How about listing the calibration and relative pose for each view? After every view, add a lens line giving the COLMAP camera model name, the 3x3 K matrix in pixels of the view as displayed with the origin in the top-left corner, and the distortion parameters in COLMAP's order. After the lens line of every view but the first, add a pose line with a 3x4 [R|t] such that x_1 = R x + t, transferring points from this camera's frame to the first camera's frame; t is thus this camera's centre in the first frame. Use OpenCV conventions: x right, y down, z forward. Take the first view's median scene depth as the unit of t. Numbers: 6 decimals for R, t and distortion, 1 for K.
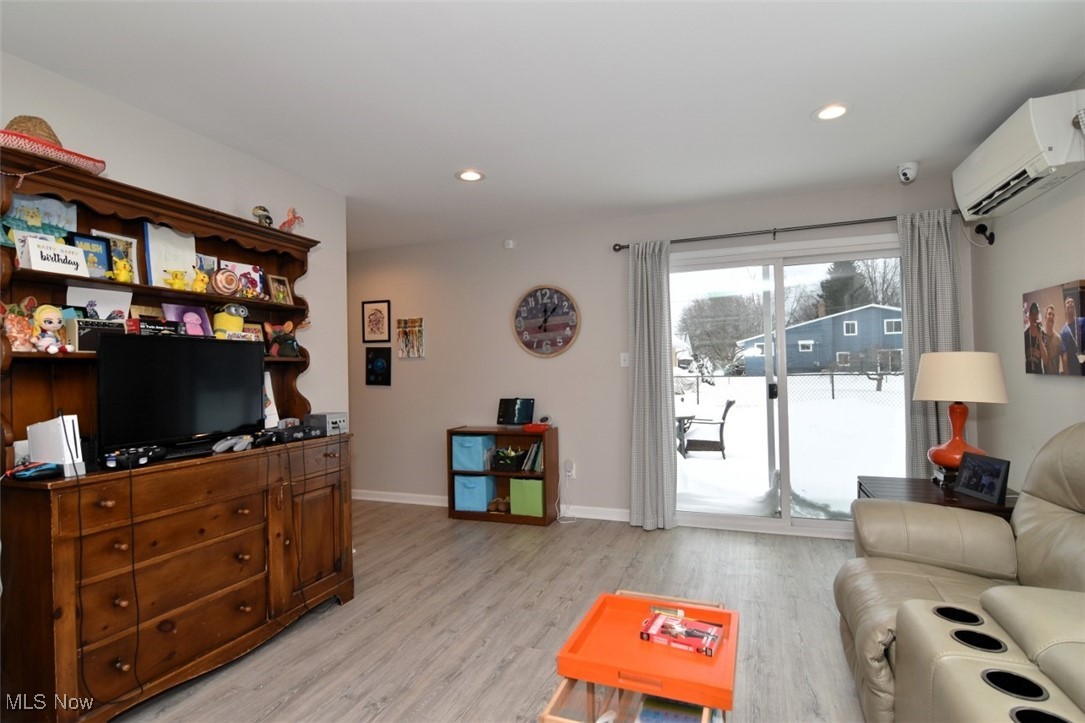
lens RADIAL K [[545.9, 0, 542.3], [0, 545.9, 366.7], [0, 0, 1]] dist [-0.011169, -0.000830]
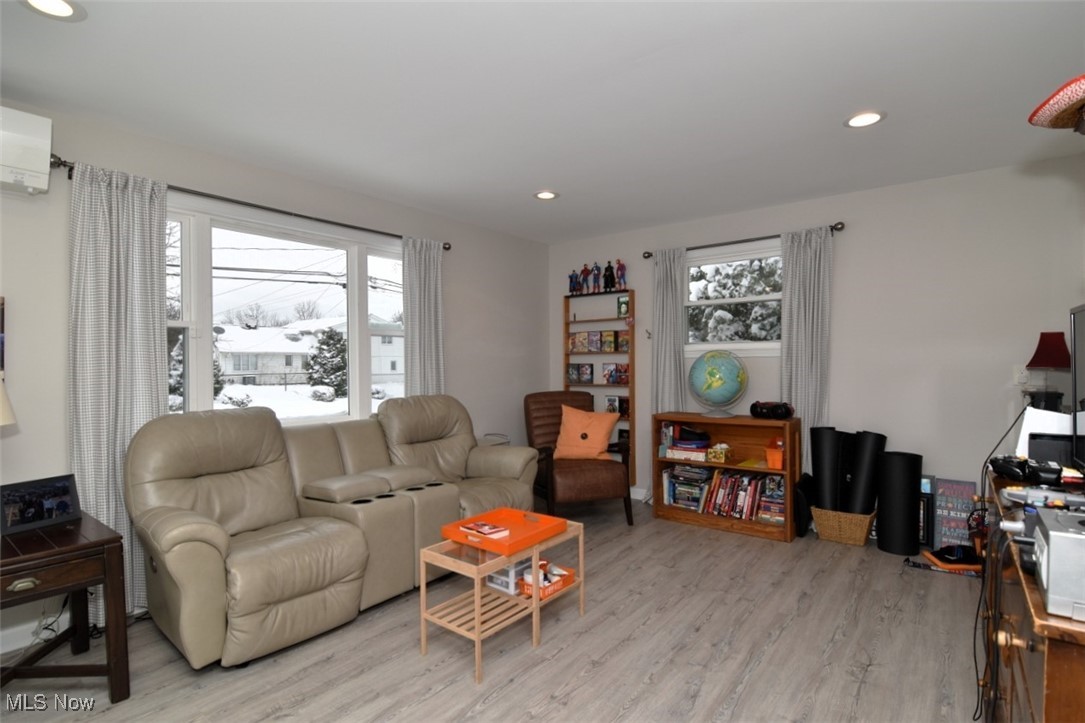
lens RADIAL K [[534.3, 0, 546.0], [0, 534.3, 365.2], [0, 0, 1]] dist [-0.000848, -0.012399]
pose [[-0.958150, 0.026753, 0.285012, -0.264717], [0.025649, 0.999642, -0.007608, 0.001022], [-0.285114, 0.000021, -0.958494, 1.646661]]
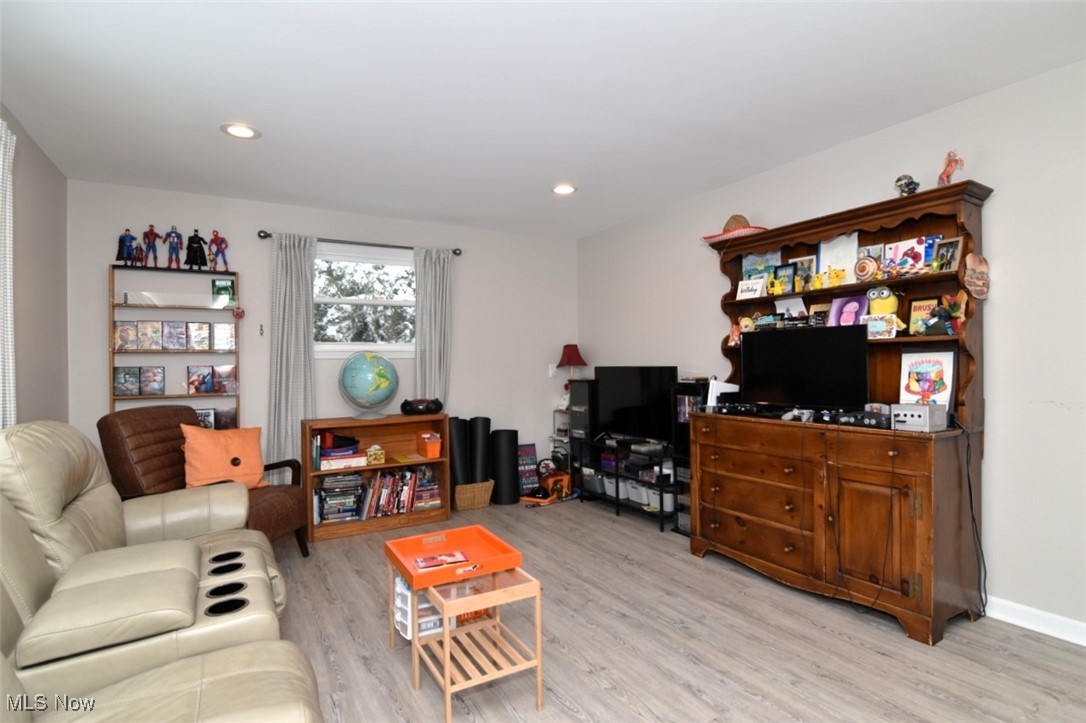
lens RADIAL K [[546.4, 0, 542.8], [0, 546.4, 366.7], [0, 0, 1]] dist [-0.011169, -0.000830]
pose [[-0.627549, 0.033065, -0.777875, 0.740692], [0.034068, 0.999307, 0.014993, -0.003118], [0.777831, -0.017091, -0.628240, 1.341185]]
